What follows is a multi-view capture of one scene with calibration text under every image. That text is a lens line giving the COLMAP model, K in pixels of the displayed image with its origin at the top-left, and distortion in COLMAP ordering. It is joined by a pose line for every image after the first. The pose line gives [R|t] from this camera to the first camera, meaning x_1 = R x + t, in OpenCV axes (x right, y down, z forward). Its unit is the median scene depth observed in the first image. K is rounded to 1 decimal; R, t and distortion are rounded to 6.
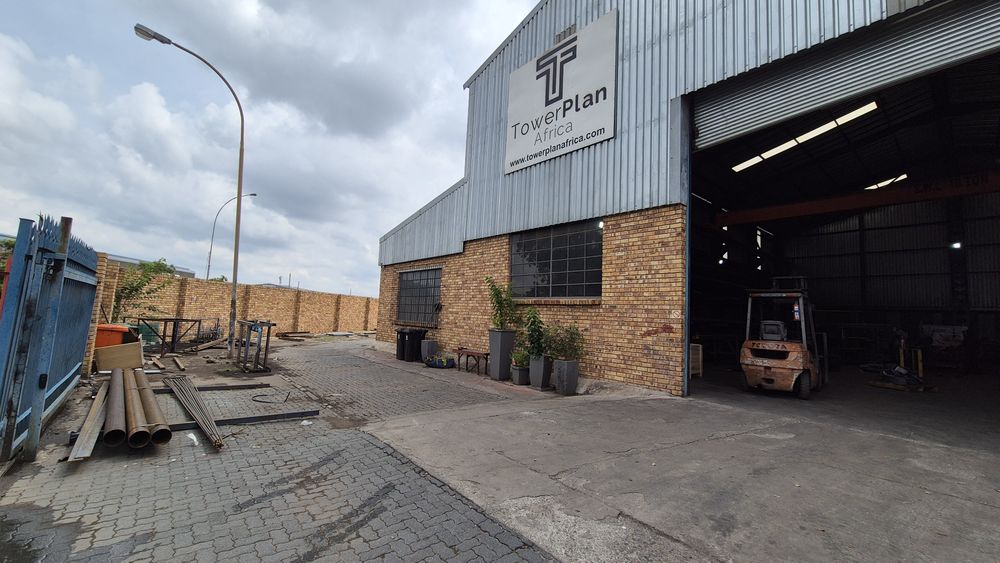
lens RADIAL K [[412.2, 0, 507.4], [0, 412.2, 277.0], [0, 0, 1]] dist [-0.002932, 0.002381]
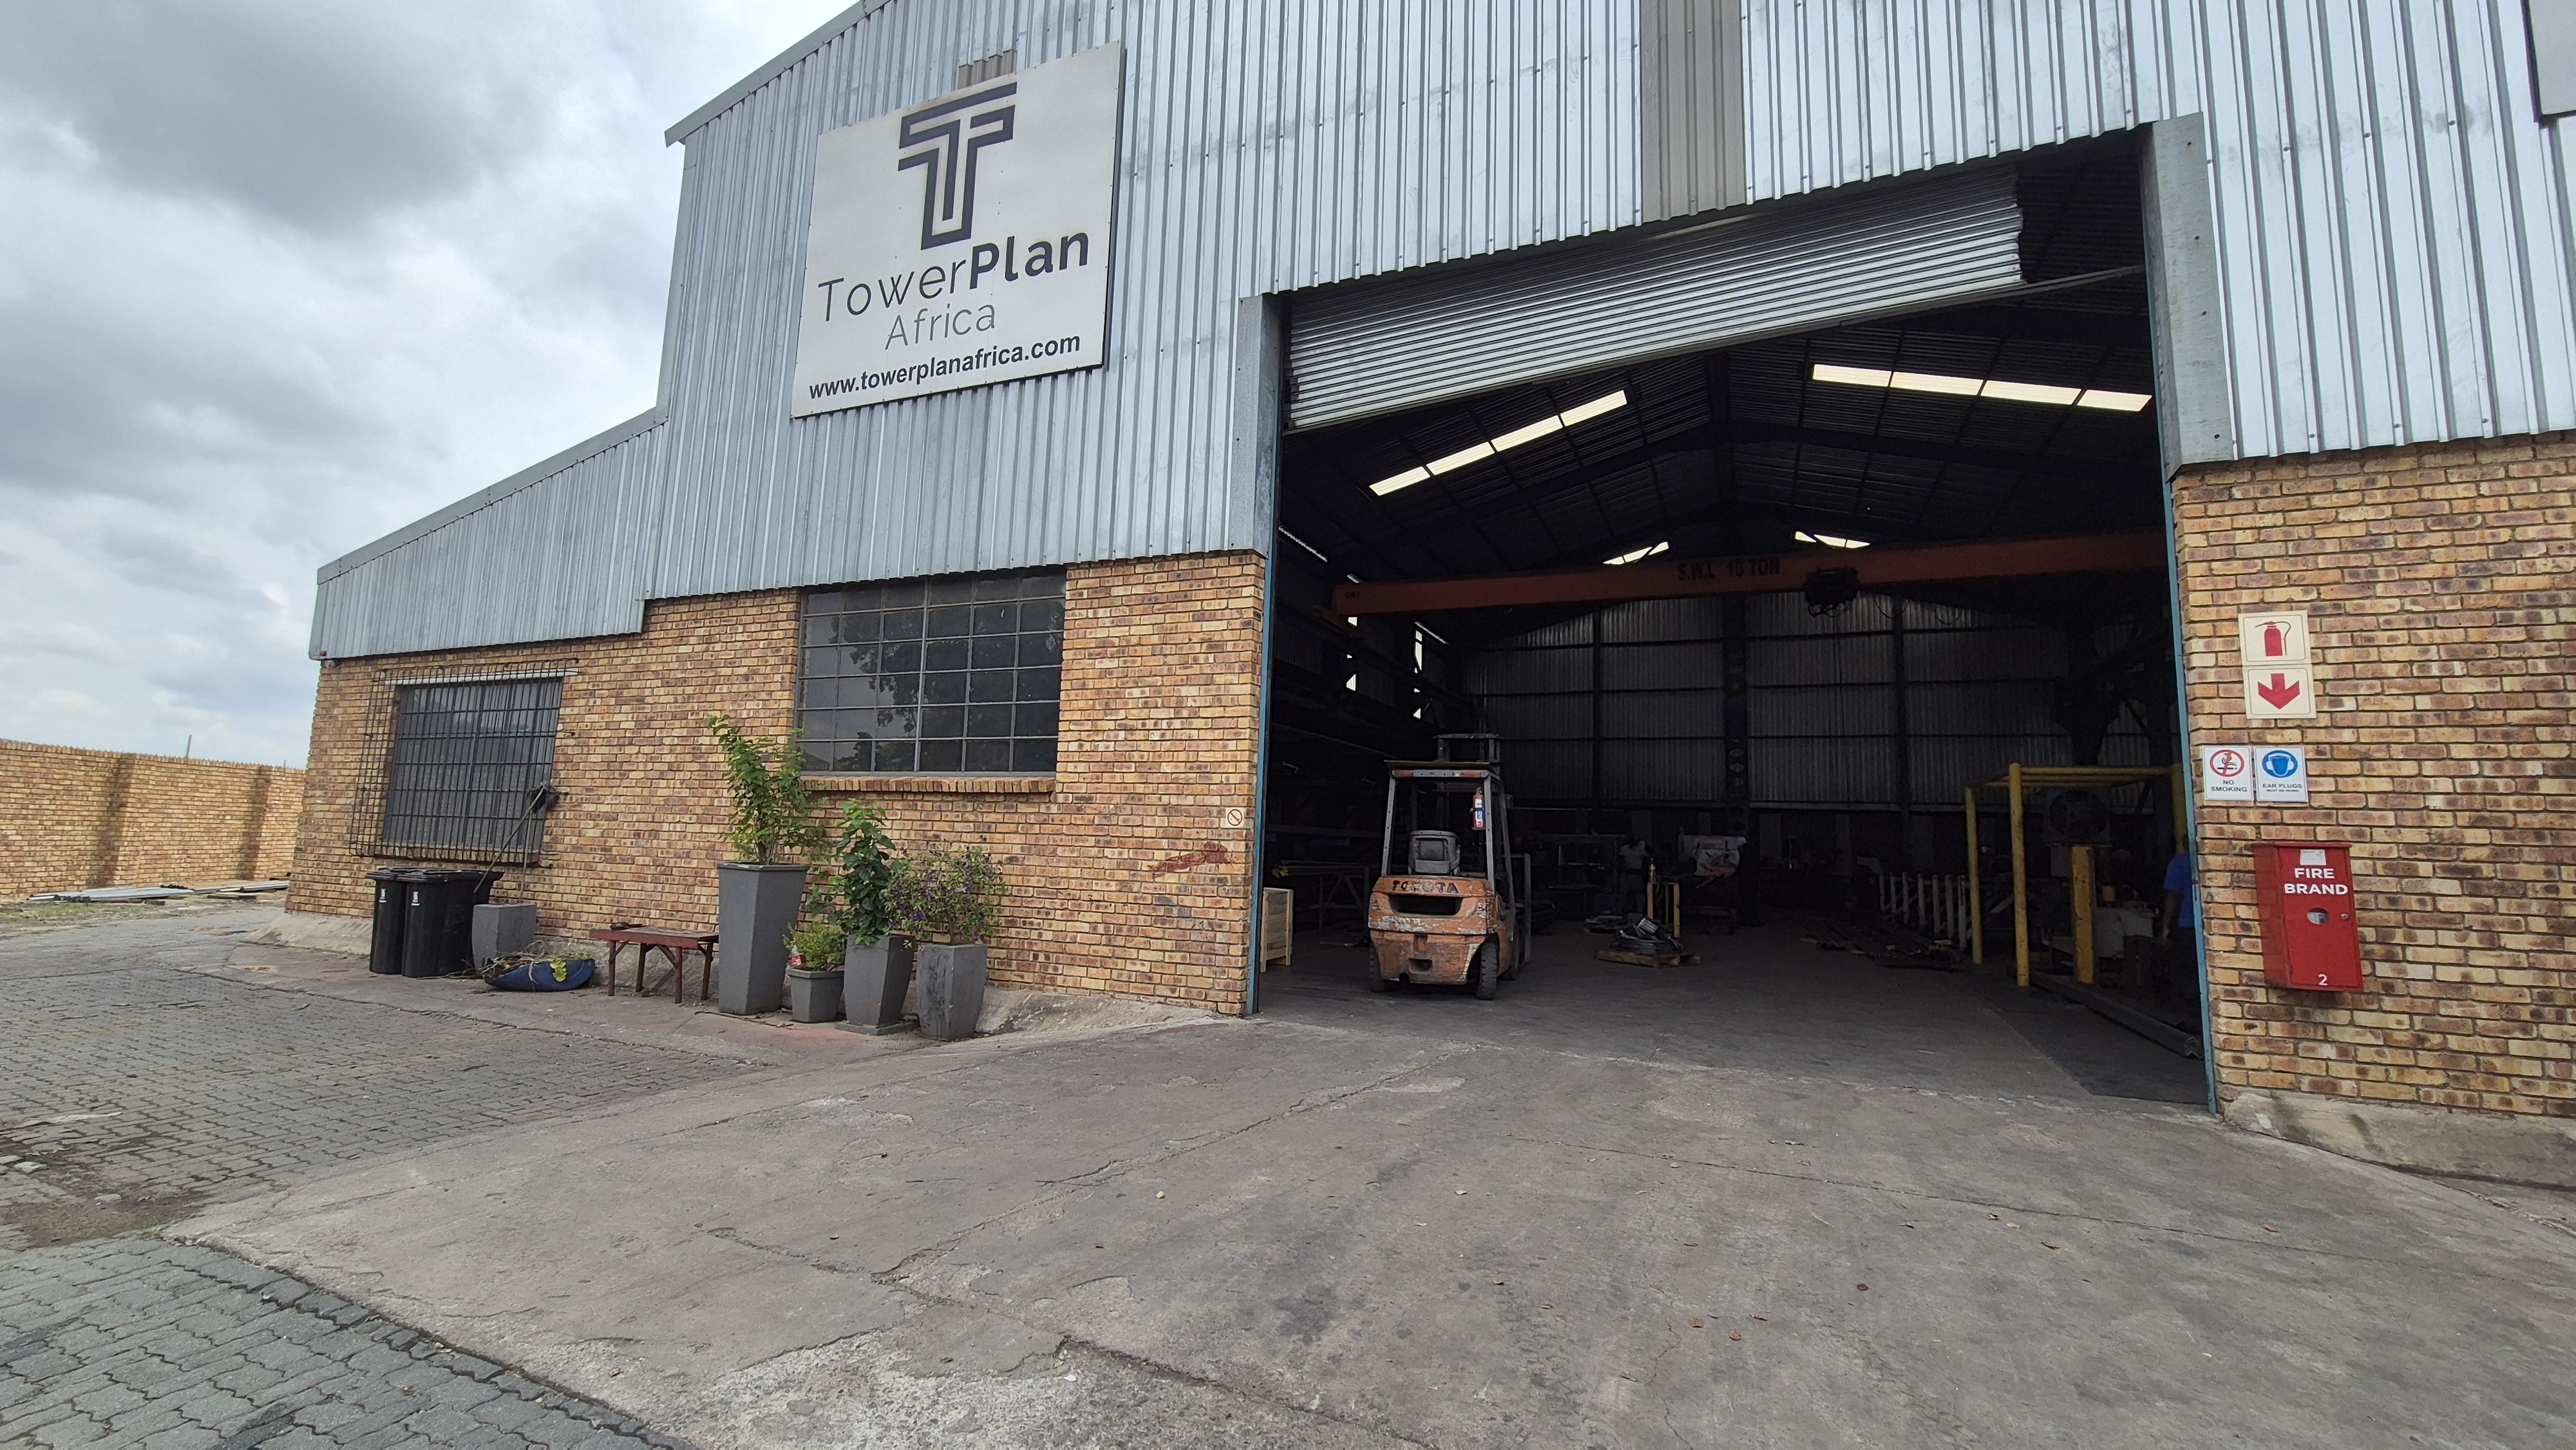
lens RADIAL K [[1061.8, 0, 1308.2], [0, 1061.8, 713.0], [0, 0, 1]] dist [-0.002932, 0.002381]
pose [[0.901506, 0.036689, 0.431209, 0.011240], [-0.032581, 0.999326, -0.016911, 0.001185], [-0.431539, 0.001196, 0.902094, 0.006175]]
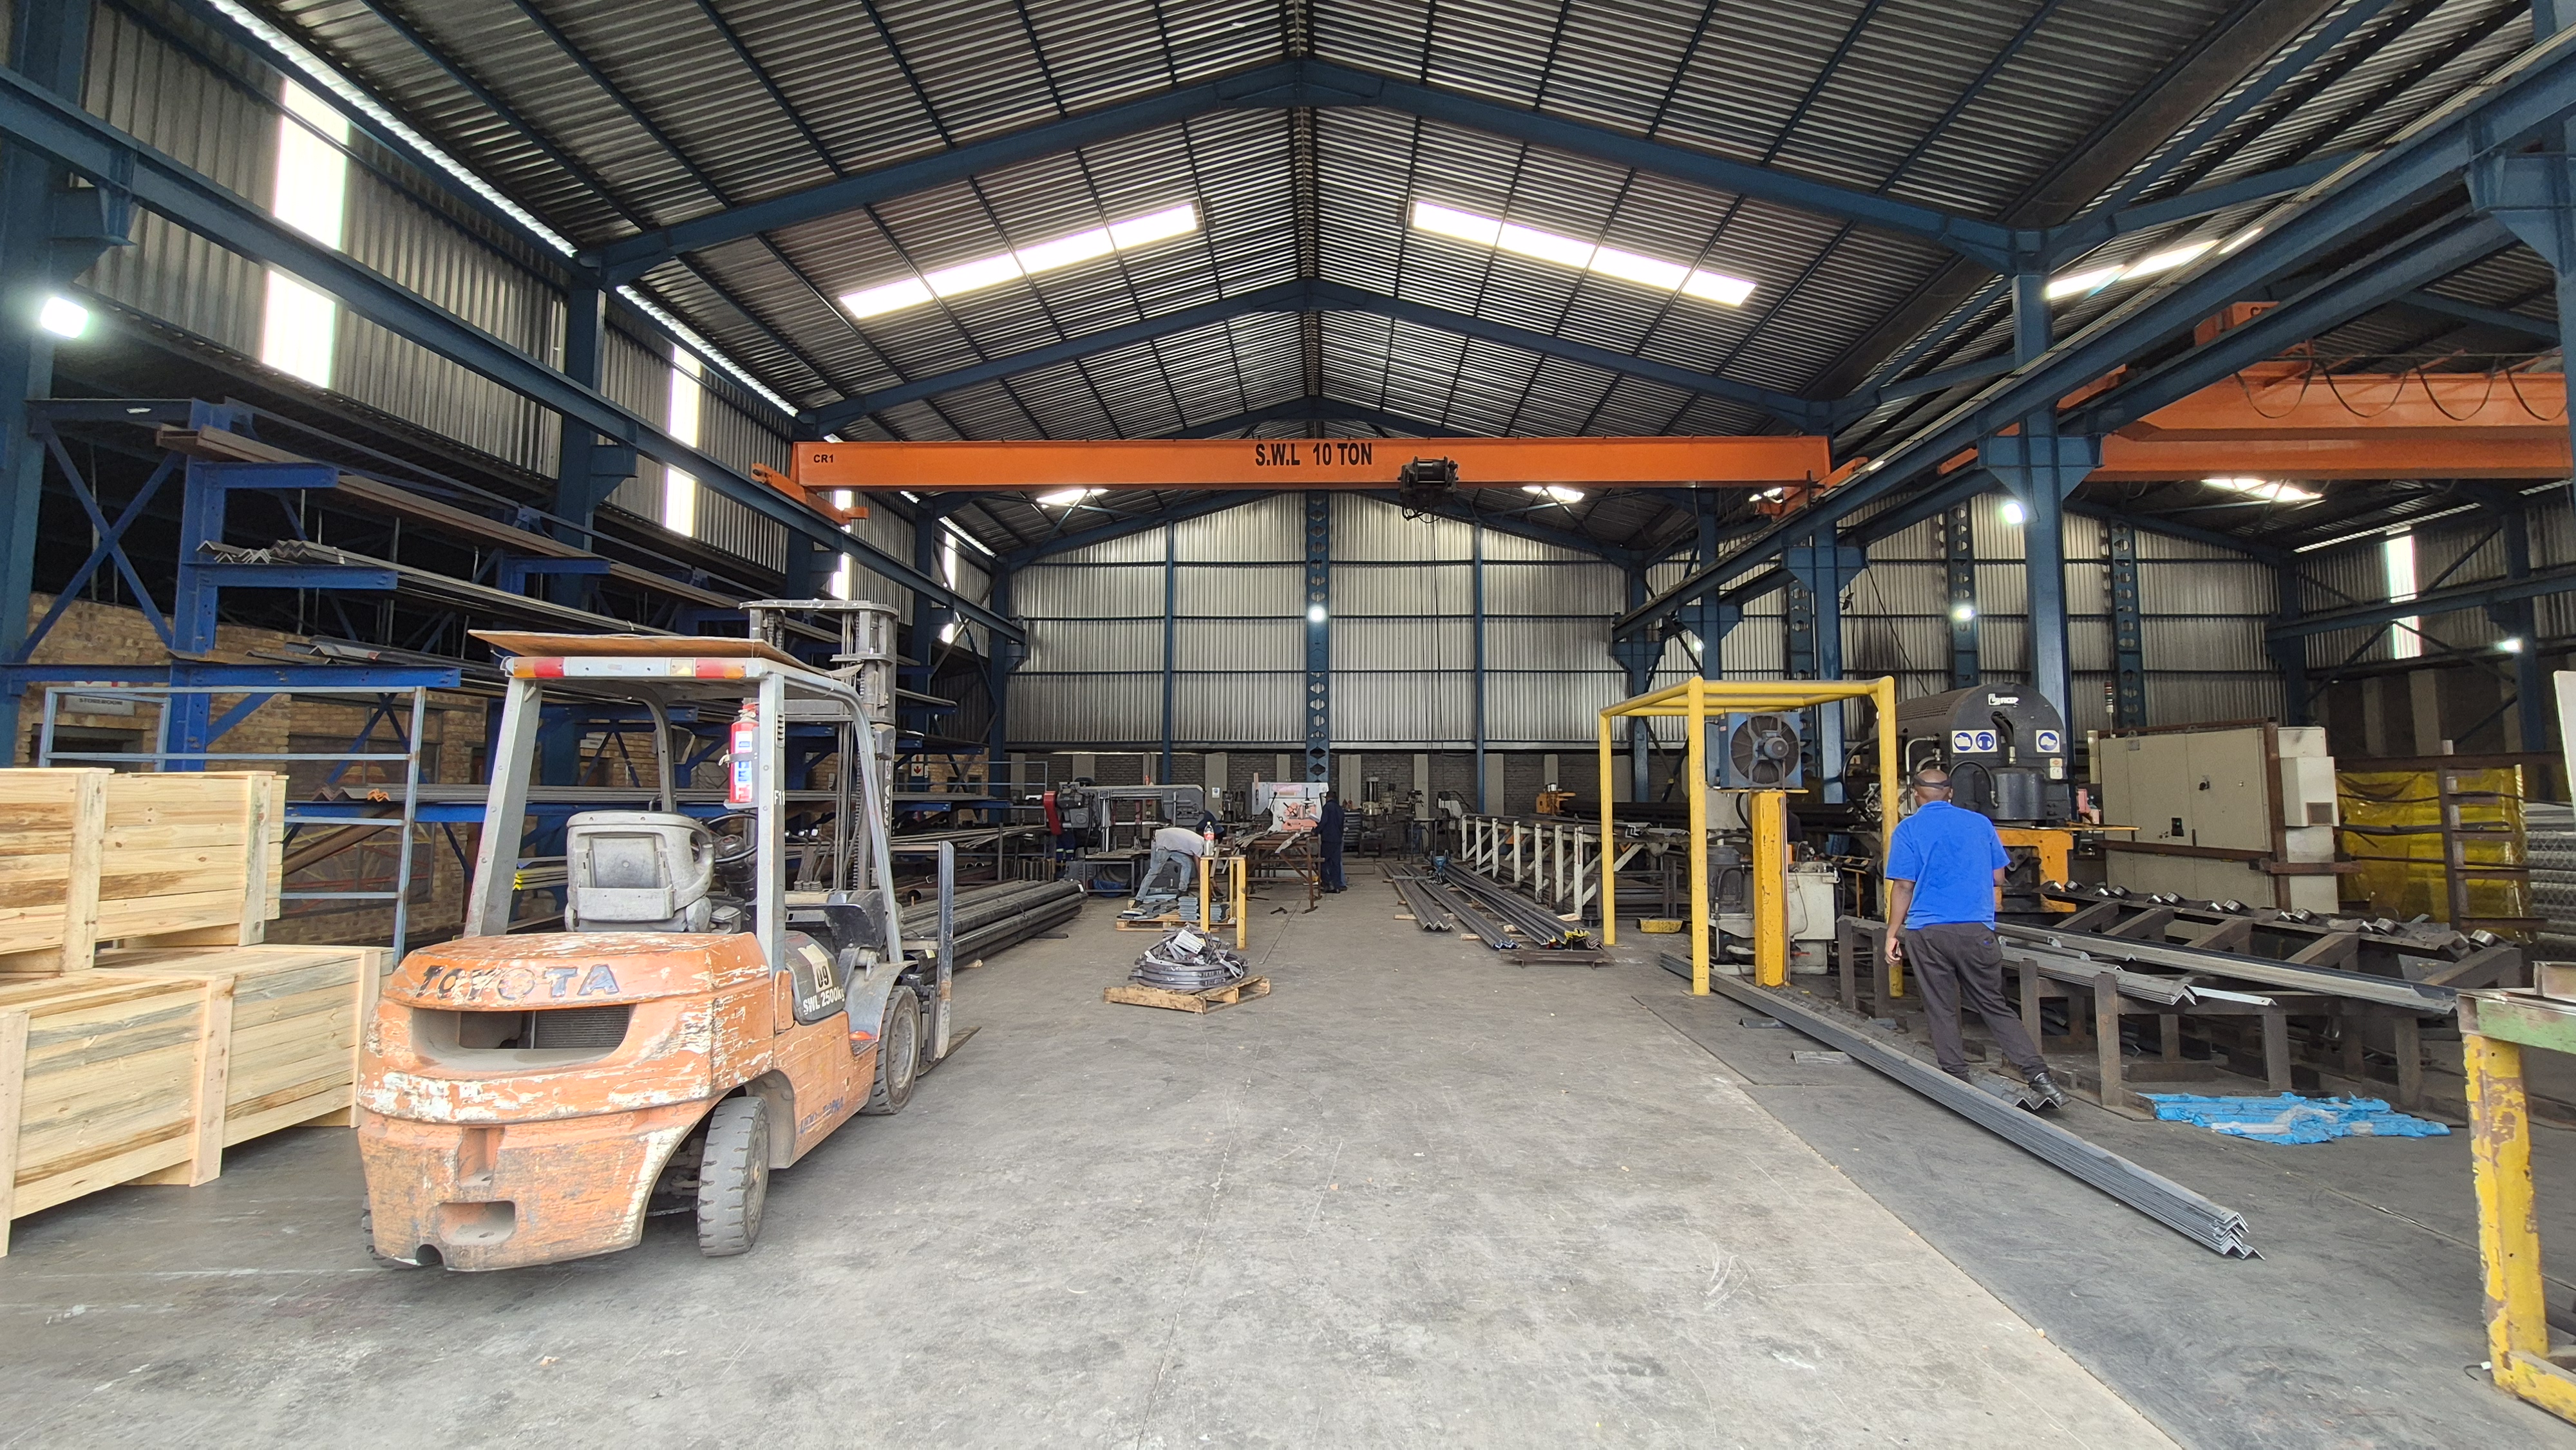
lens RADIAL K [[1061.8, 0, 1308.7], [0, 1061.8, 724.3], [0, 0, 1]] dist [-0.002932, 0.002381]
pose [[0.677888, 0.003539, 0.735156, 0.545381], [-0.039152, 0.998743, 0.031295, 0.044793], [-0.734121, -0.049997, 0.677175, 0.510823]]
